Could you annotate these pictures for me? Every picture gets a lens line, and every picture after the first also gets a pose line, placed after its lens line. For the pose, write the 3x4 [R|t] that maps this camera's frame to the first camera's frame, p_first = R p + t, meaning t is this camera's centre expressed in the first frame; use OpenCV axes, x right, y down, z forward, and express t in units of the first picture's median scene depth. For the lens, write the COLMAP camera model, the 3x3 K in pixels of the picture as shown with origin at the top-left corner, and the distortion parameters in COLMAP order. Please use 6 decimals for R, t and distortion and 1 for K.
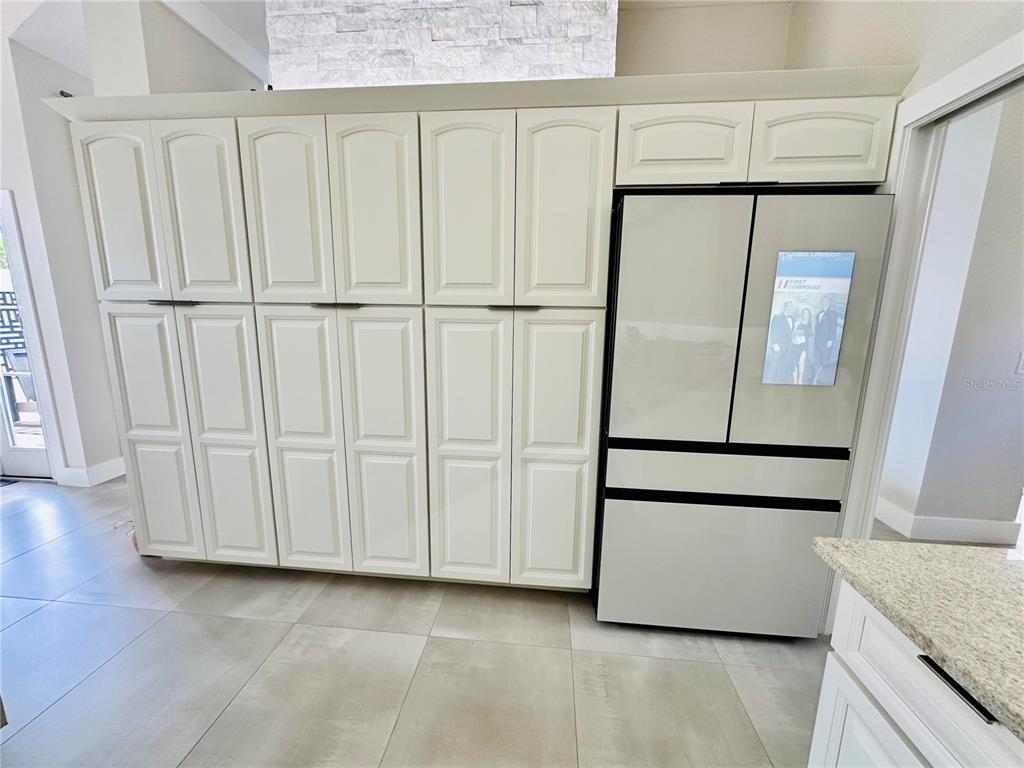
lens RADIAL K [[408.4, 0, 512.0], [0, 408.4, 384.0], [0, 0, 1]] dist [-0.002084, 0.000308]
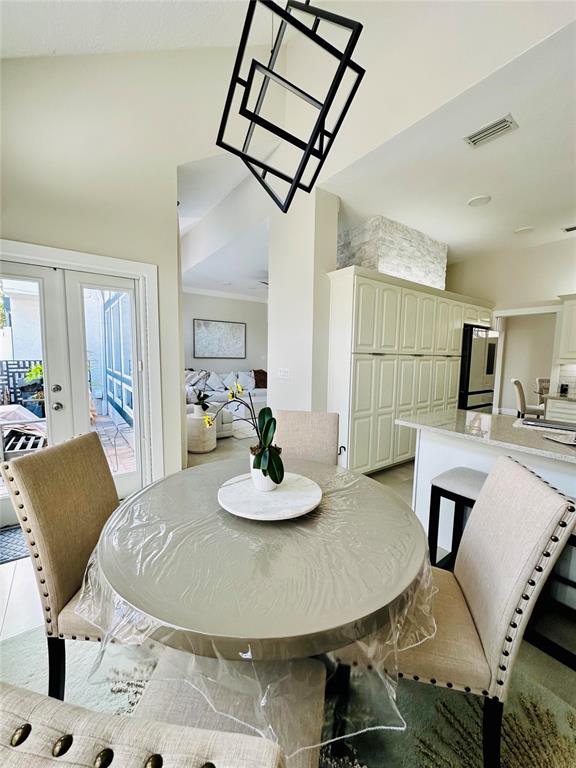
lens RADIAL K [[306.3, 0, 288.0], [0, 306.3, 384.0], [0, 0, 1]] dist [-0.002084, 0.000308]
pose [[0.747830, -0.066241, 0.660578, -2.065697], [0.107722, 0.993931, -0.022281, -0.033664], [-0.655093, 0.087822, 0.750427, -0.004267]]
